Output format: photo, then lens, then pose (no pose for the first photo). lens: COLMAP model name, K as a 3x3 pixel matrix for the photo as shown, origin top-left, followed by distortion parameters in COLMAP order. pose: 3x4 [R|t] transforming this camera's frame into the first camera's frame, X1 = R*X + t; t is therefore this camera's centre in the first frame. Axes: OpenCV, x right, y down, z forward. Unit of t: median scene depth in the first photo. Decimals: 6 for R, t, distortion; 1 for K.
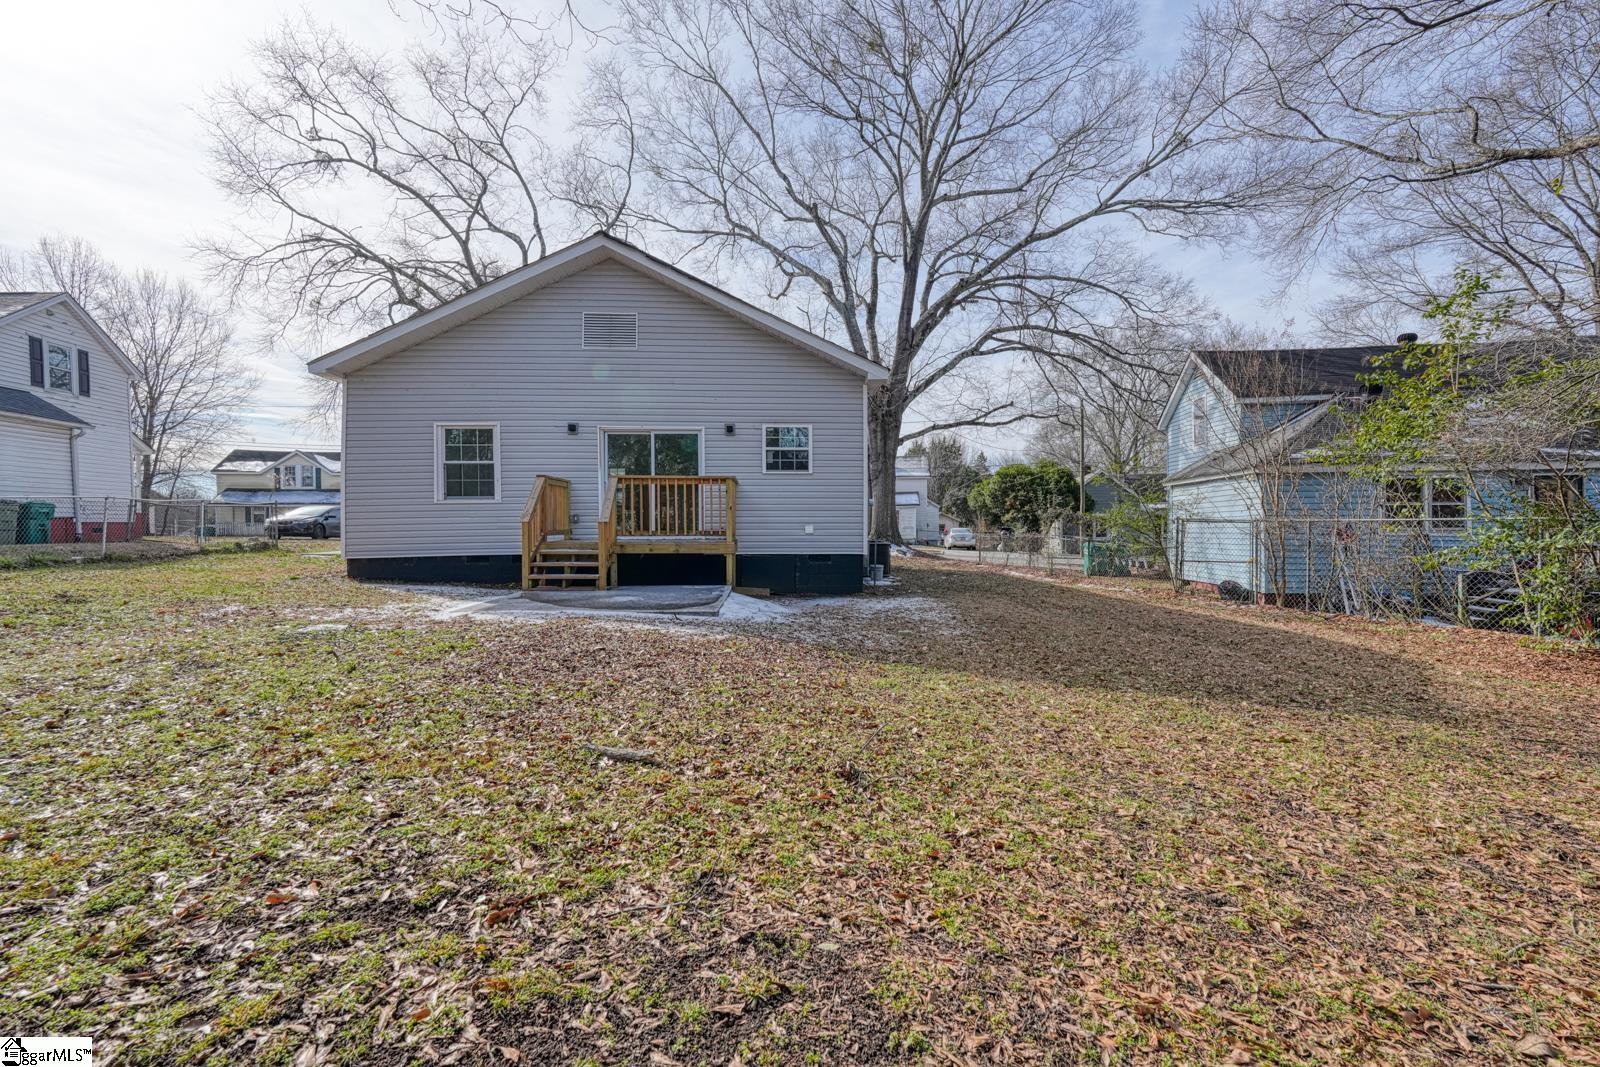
lens RADIAL K [[697.8, 0, 800.6], [0, 697.8, 525.7], [0, 0, 1]] dist [-0.001096, 0.000790]
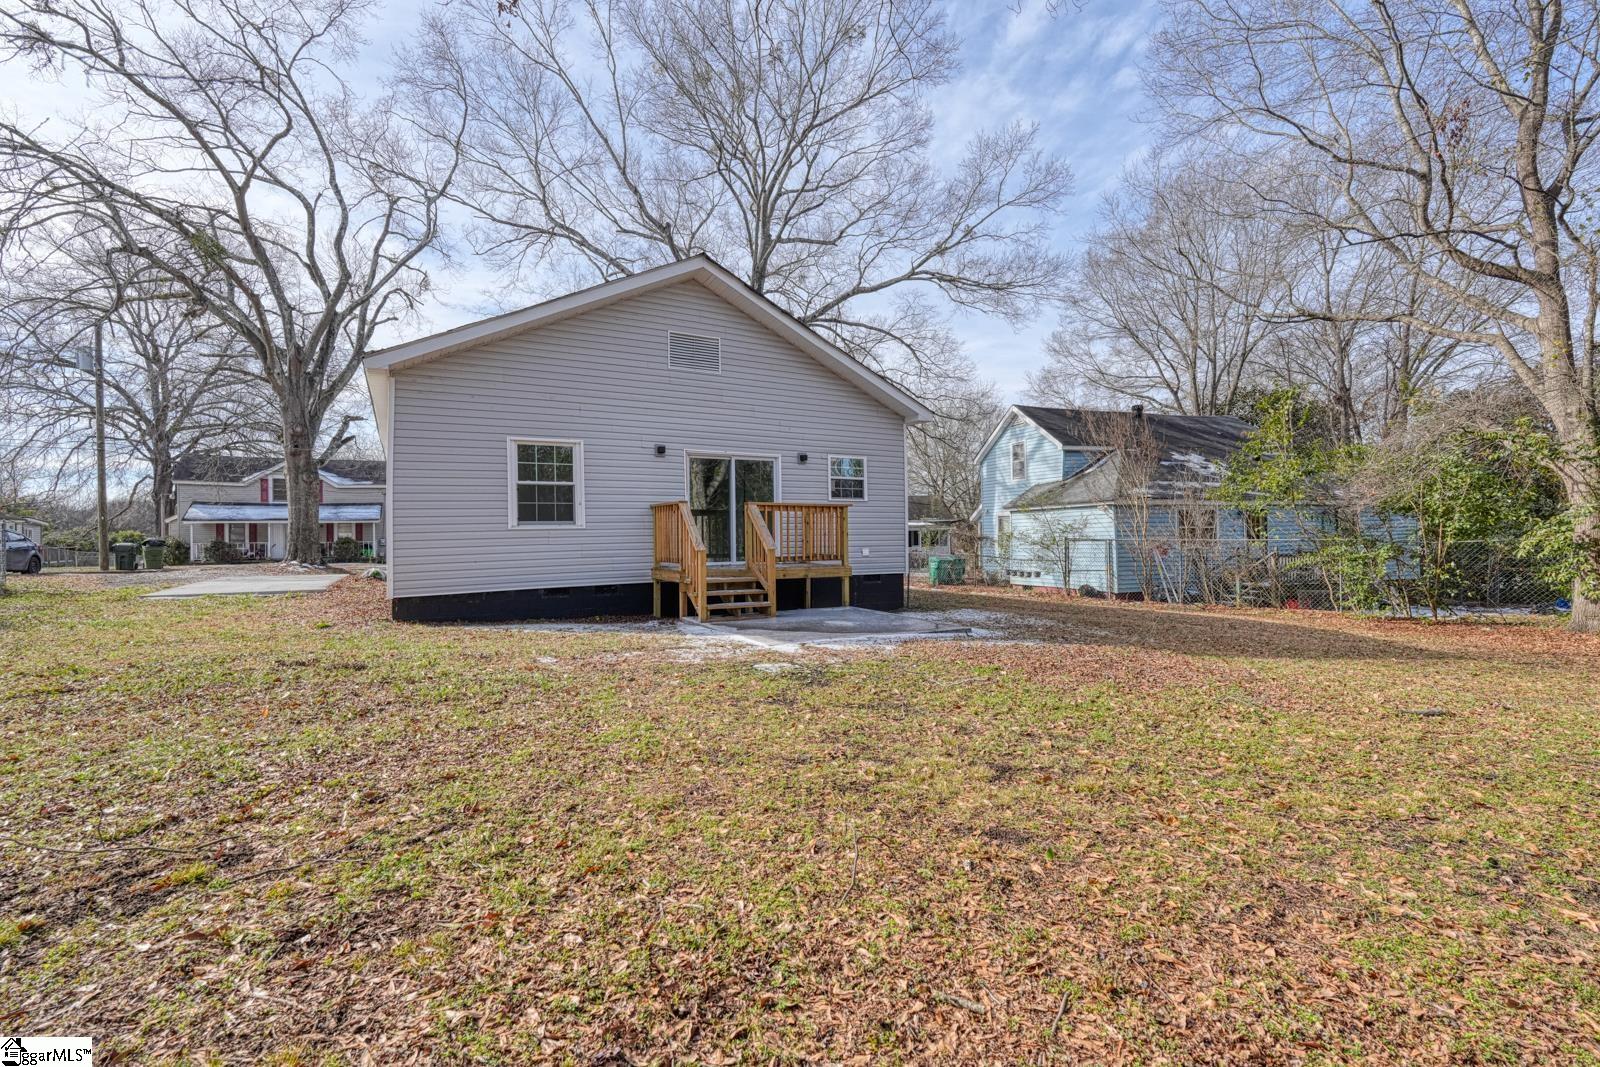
lens RADIAL K [[697.8, 0, 800.6], [0, 697.8, 525.7], [0, 0, 1]] dist [-0.001096, 0.000790]
pose [[0.897217, -0.000070, 0.441589, -0.565273], [0.008962, 0.999797, -0.018050, -0.016986], [-0.441498, 0.020152, 0.897036, 0.057057]]
